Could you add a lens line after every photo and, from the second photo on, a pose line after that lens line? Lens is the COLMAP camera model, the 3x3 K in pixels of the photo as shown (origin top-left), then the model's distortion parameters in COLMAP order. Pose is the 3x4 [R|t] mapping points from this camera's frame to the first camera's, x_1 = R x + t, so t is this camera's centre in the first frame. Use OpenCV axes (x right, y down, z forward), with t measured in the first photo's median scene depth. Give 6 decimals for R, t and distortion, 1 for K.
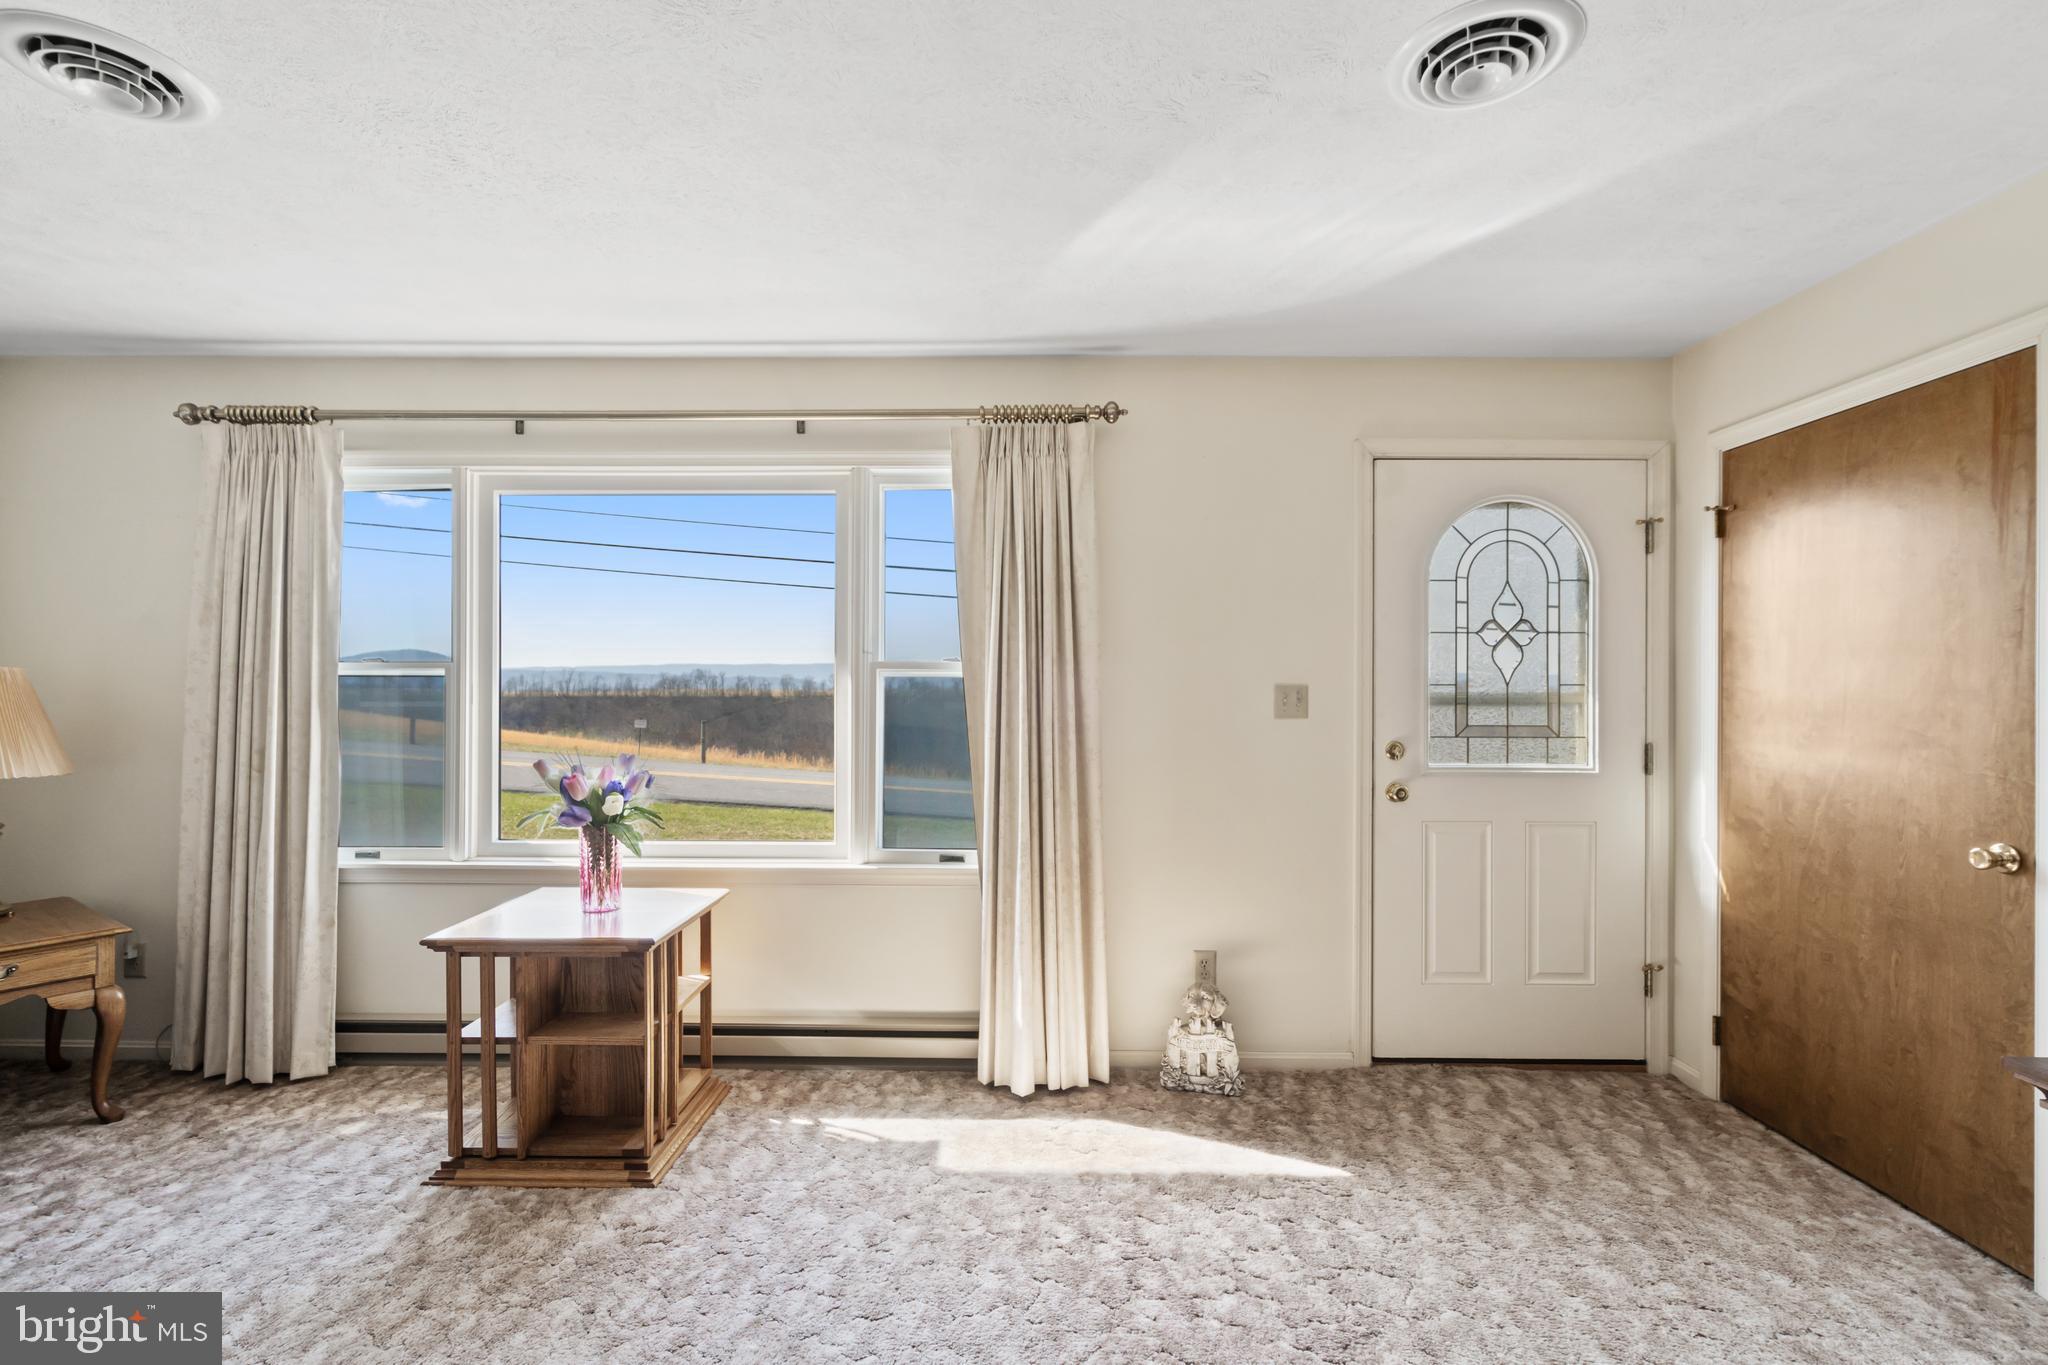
lens RADIAL K [[942.5, 0, 1012.5], [0, 942.5, 686.6], [0, 0, 1]] dist [-0.004257, 0.002919]
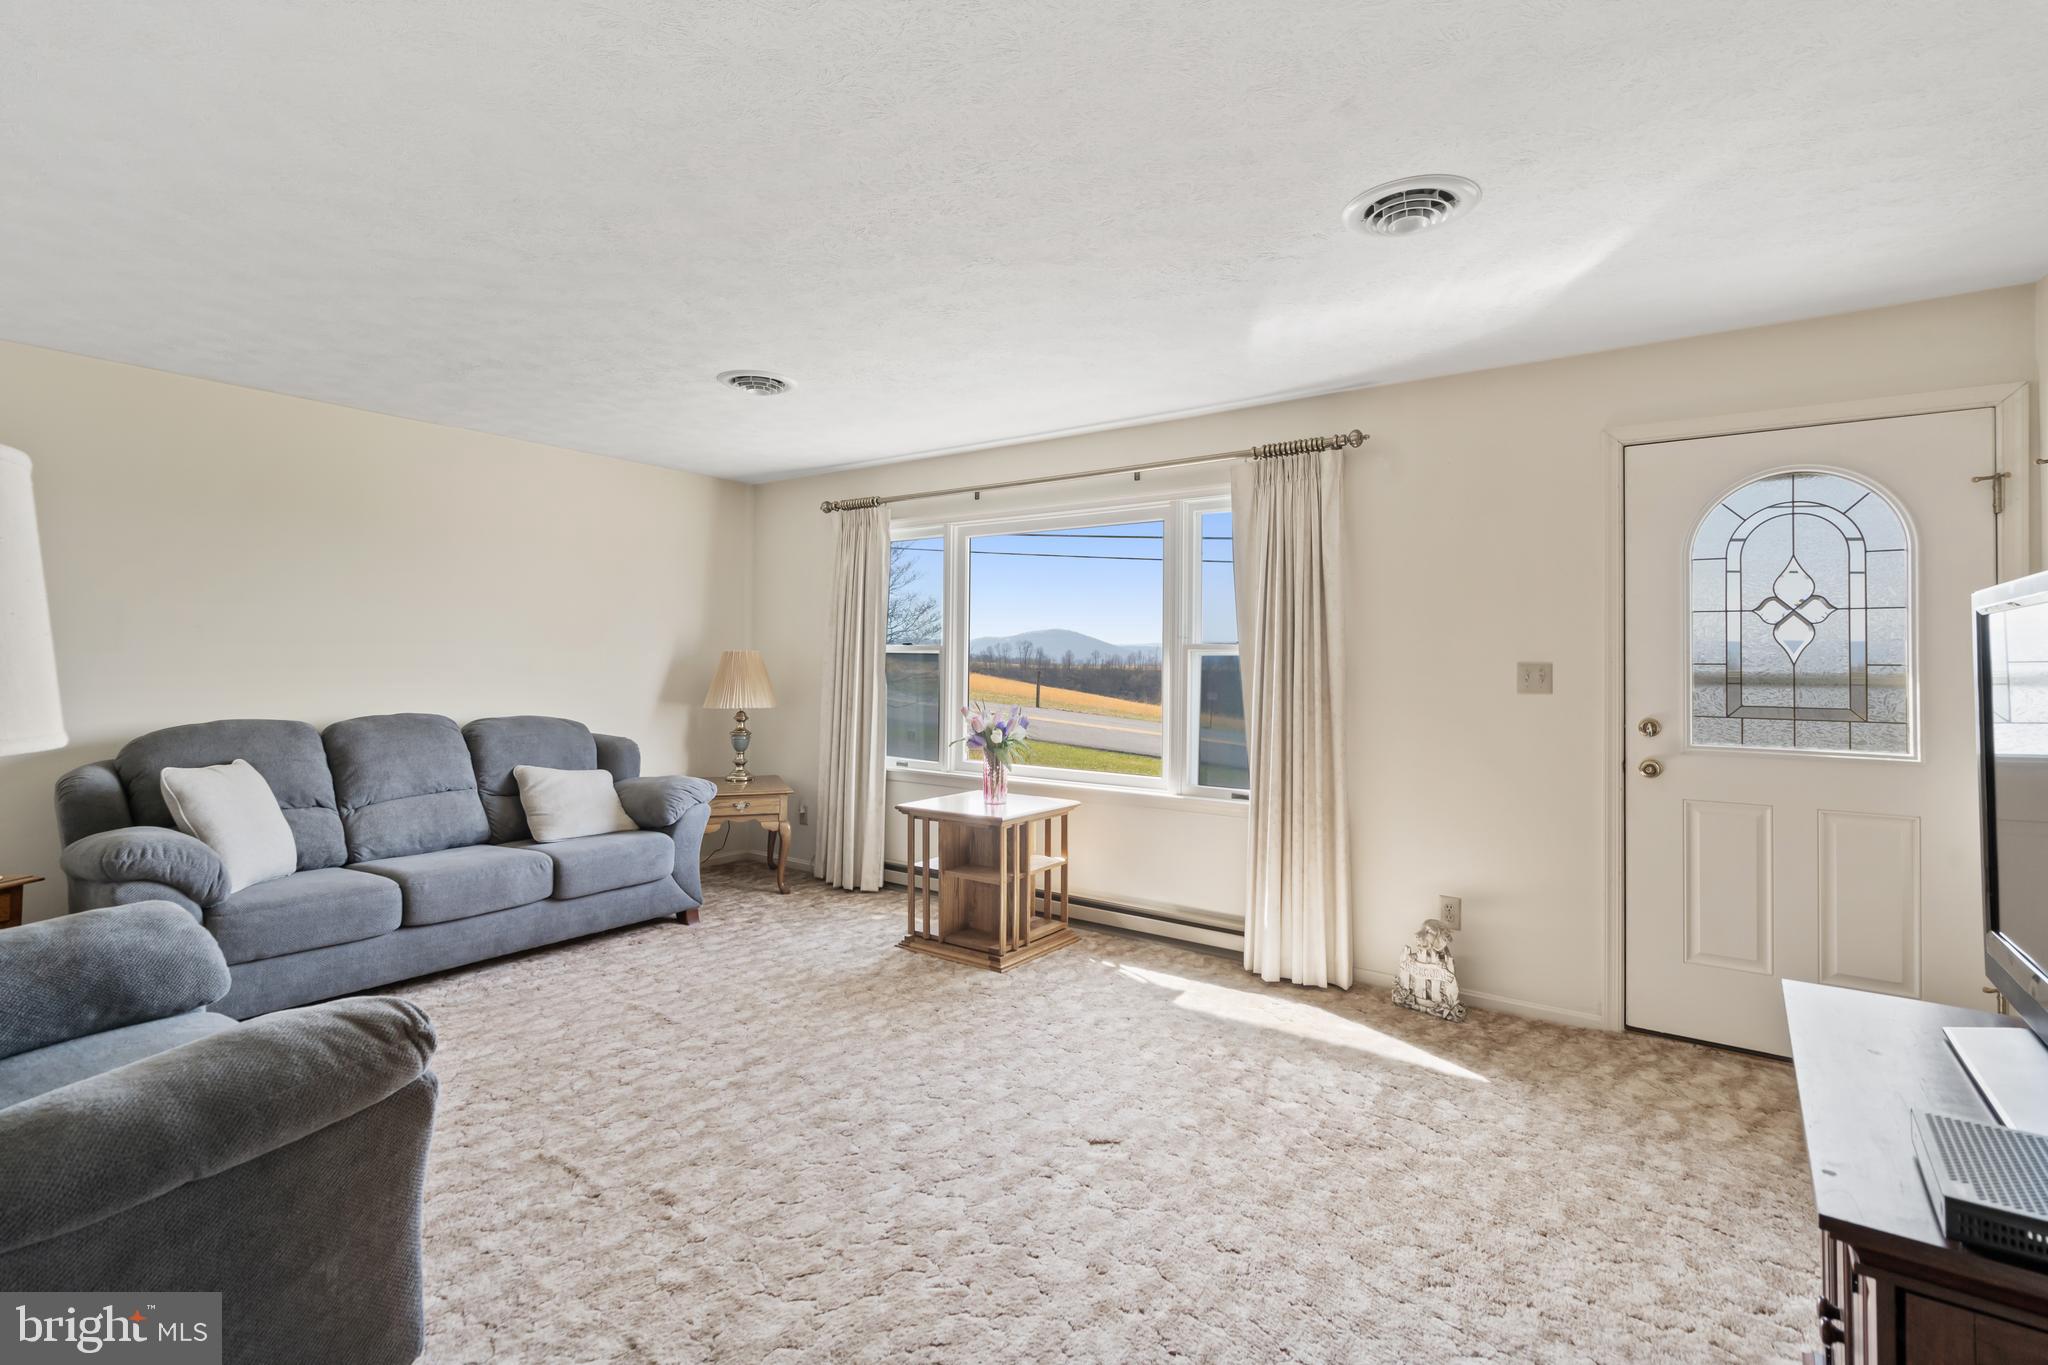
lens RADIAL K [[942.5, 0, 1004.5], [0, 942.5, 639.4], [0, 0, 1]] dist [-0.004257, 0.002919]
pose [[0.812603, -0.009862, -0.582734, 0.460321], [-0.005137, 0.999697, -0.024081, 0.000014], [0.582795, 0.022562, 0.812306, -0.258398]]
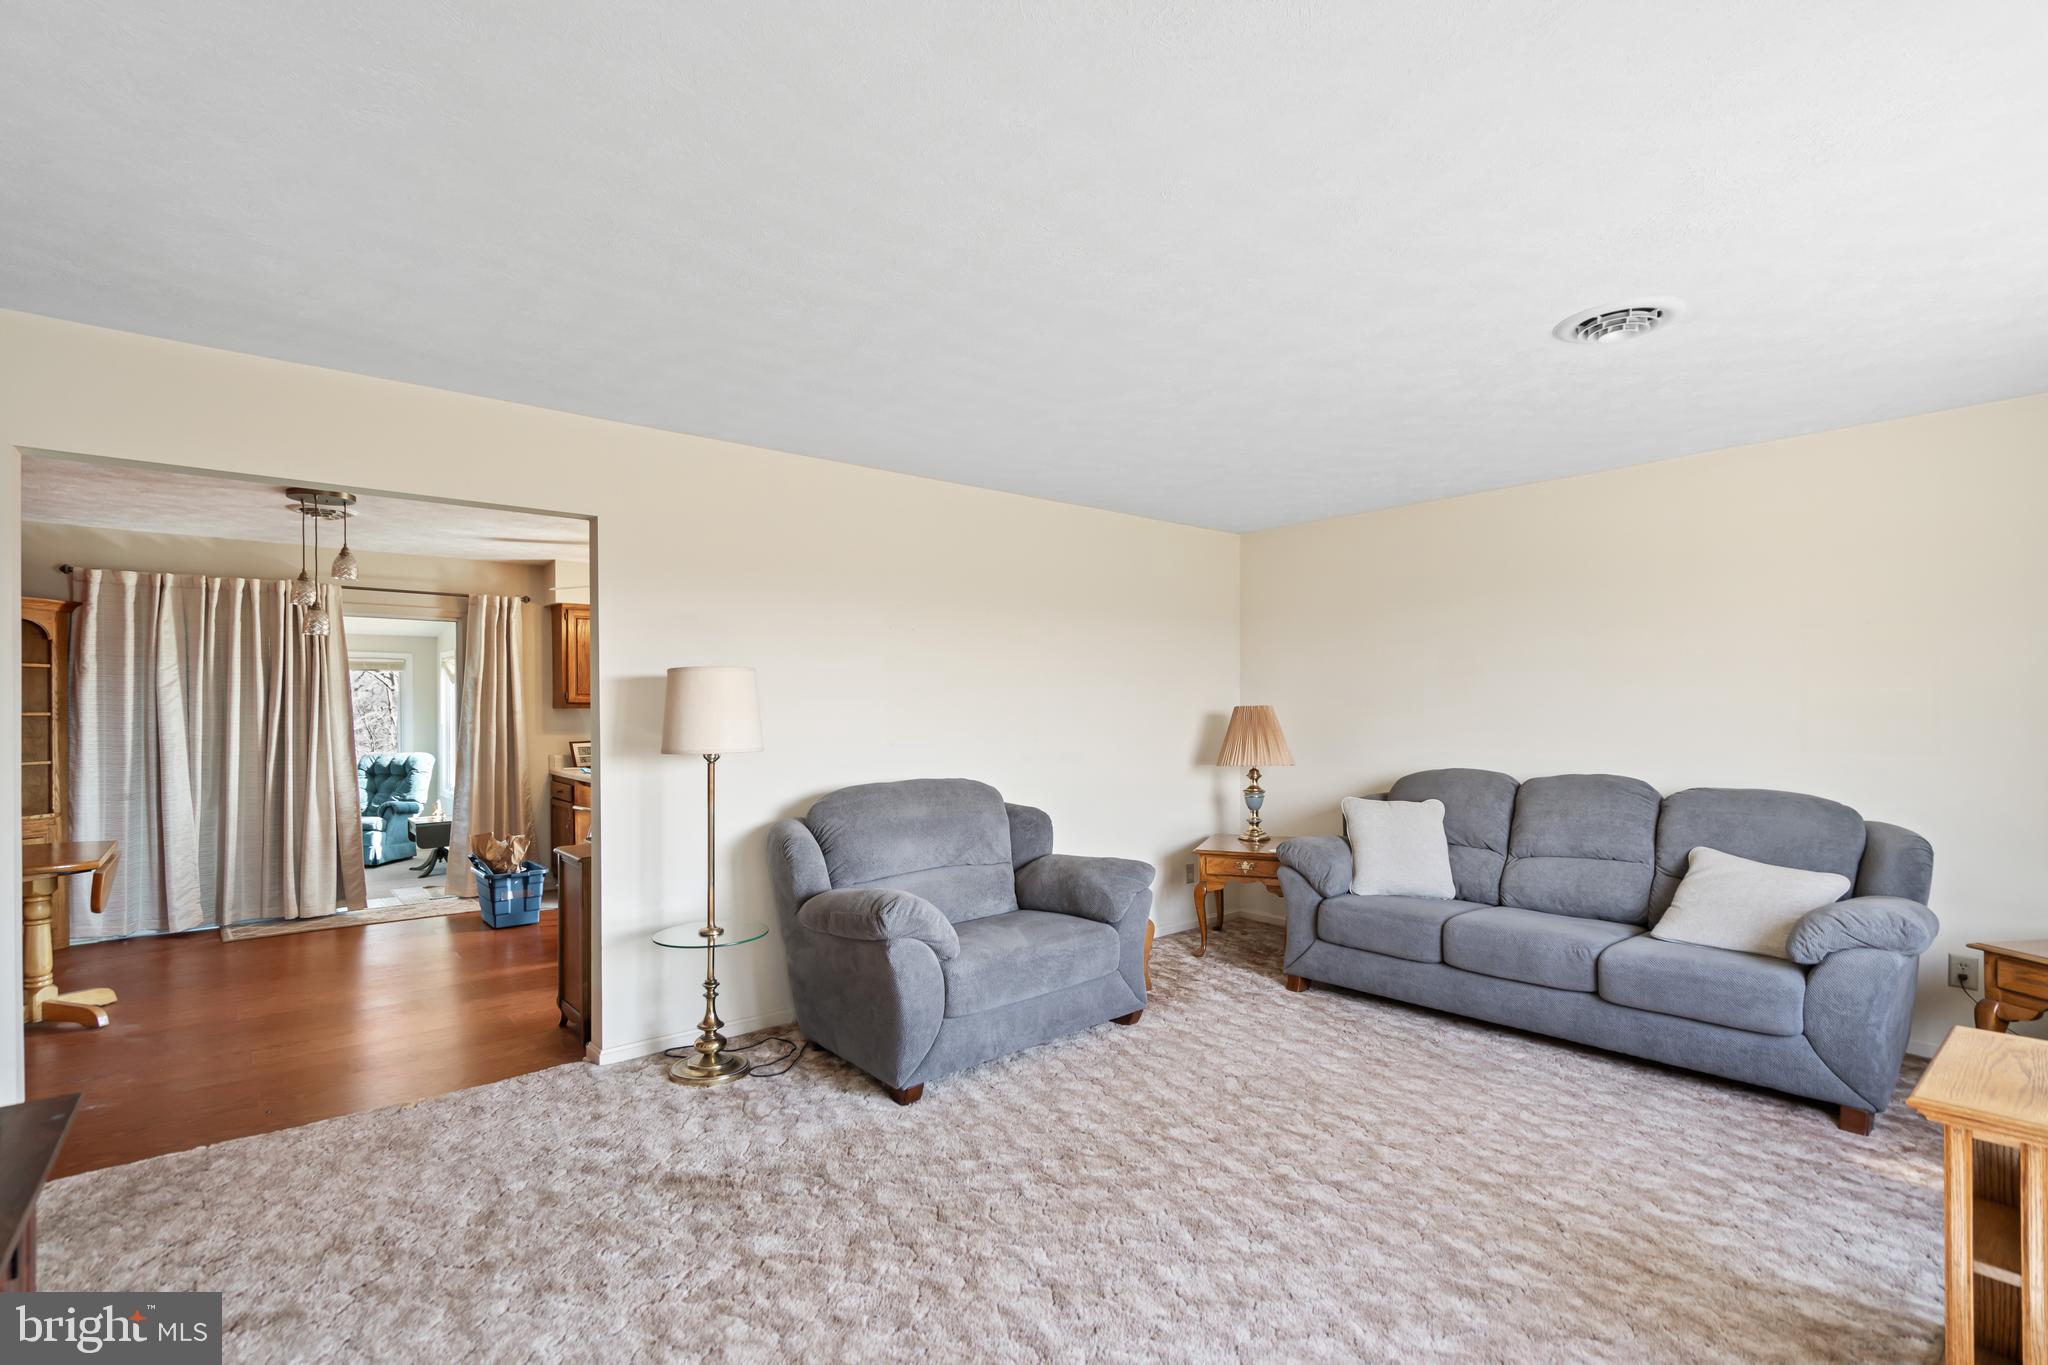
lens RADIAL K [[942.5, 0, 1016.8], [0, 942.5, 711.1], [0, 0, 1]] dist [-0.004257, 0.002919]
pose [[-0.752735, 0.002822, -0.658317, 0.453143], [0.004969, 0.999987, -0.001395, -0.012909], [0.658304, -0.004321, -0.752739, 0.882262]]
